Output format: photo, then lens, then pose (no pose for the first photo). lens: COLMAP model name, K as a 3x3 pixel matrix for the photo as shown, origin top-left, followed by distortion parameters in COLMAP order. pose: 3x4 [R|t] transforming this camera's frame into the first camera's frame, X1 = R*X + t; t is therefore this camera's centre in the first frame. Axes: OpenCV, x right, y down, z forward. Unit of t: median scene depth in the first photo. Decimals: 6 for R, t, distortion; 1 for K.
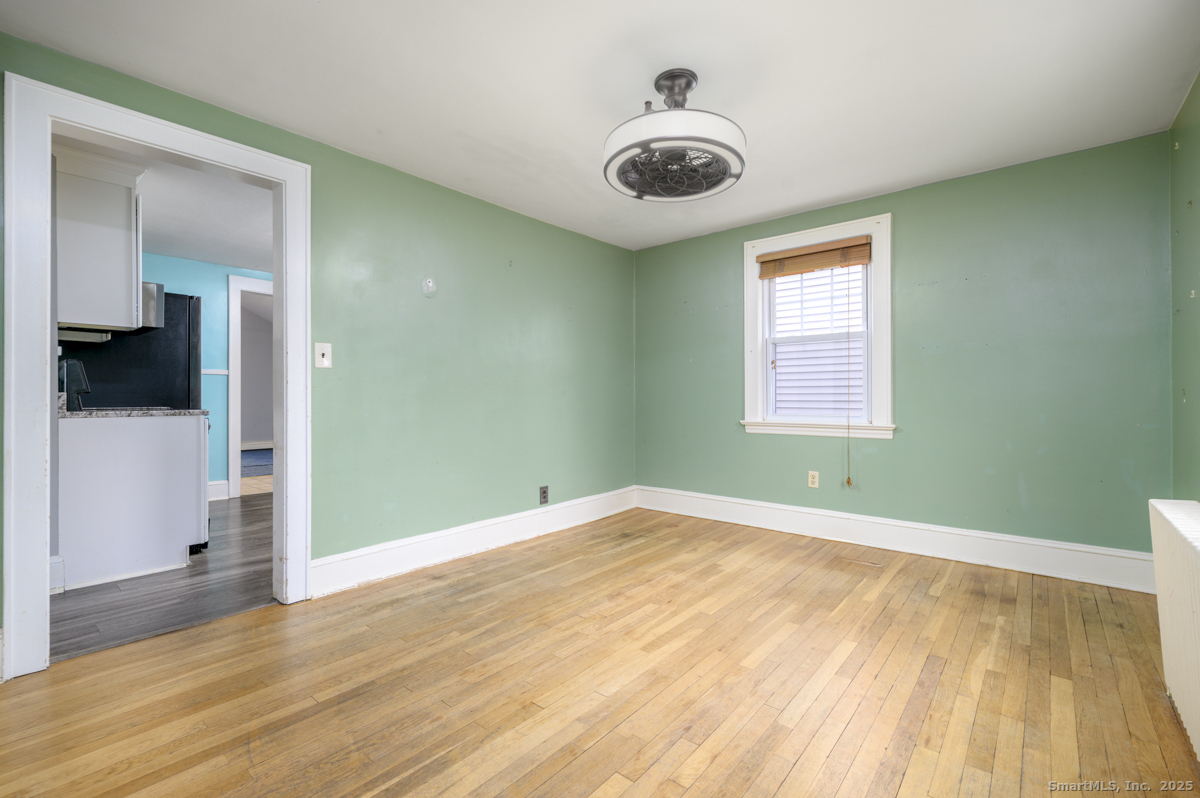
lens RADIAL K [[523.6, 0, 599.7], [0, 523.6, 392.1], [0, 0, 1]] dist [-0.000079, -0.000446]
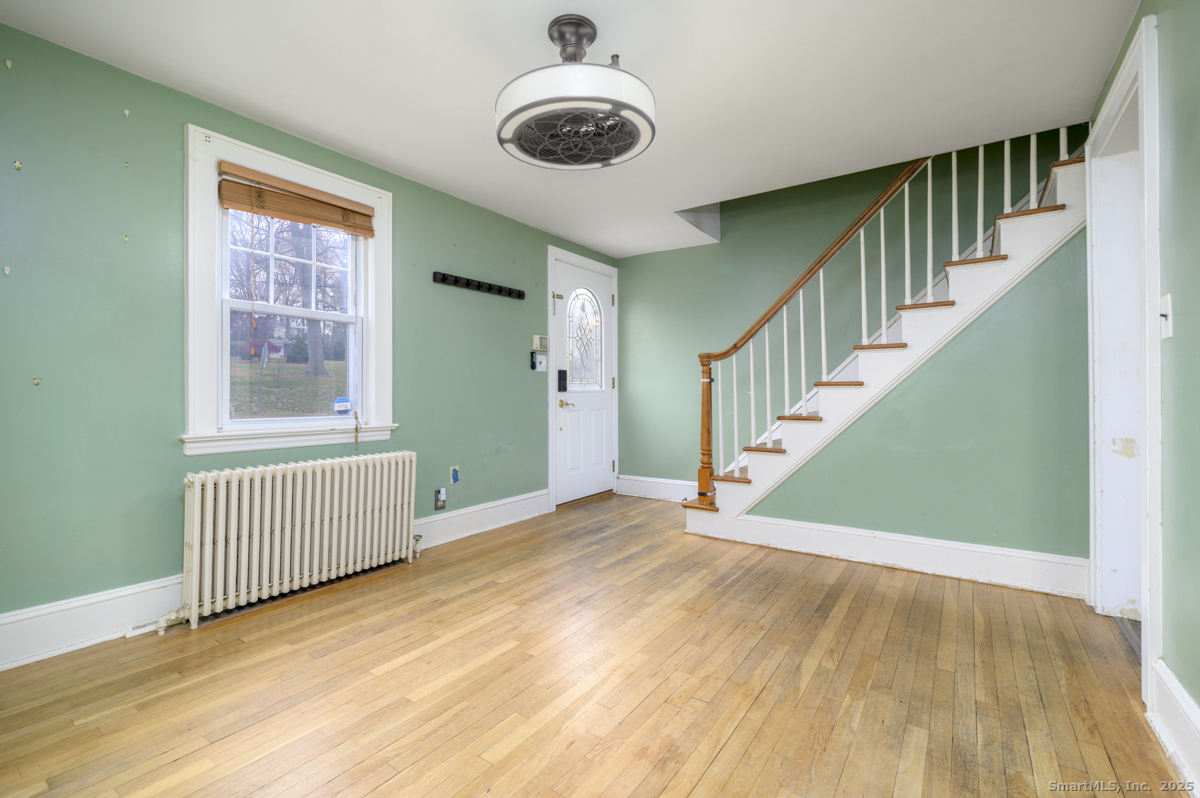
lens RADIAL K [[523.6, 0, 599.7], [0, 523.6, 387.2], [0, 0, 1]] dist [-0.000079, -0.000446]
pose [[-0.996027, 0.001551, -0.089042, 0.154611], [0.003447, 0.999770, -0.021152, 0.018326], [0.088989, -0.021375, -0.995803, 1.616399]]
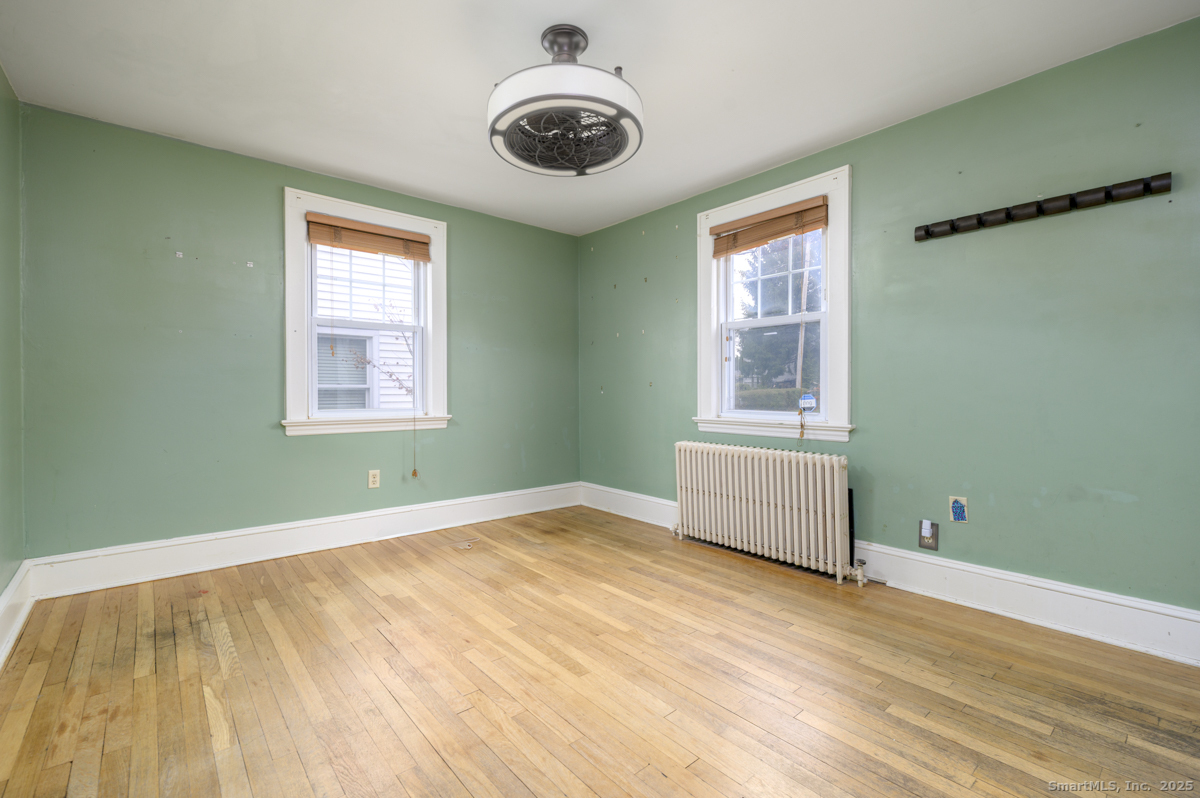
lens RADIAL K [[523.6, 0, 589.6], [0, 523.6, 393.0], [0, 0, 1]] dist [-0.000079, -0.000446]
pose [[0.170828, -0.002785, 0.985297, -0.643073], [-0.009820, 0.999942, 0.004529, 0.010776], [-0.985252, -0.010449, 0.170791, 0.690841]]
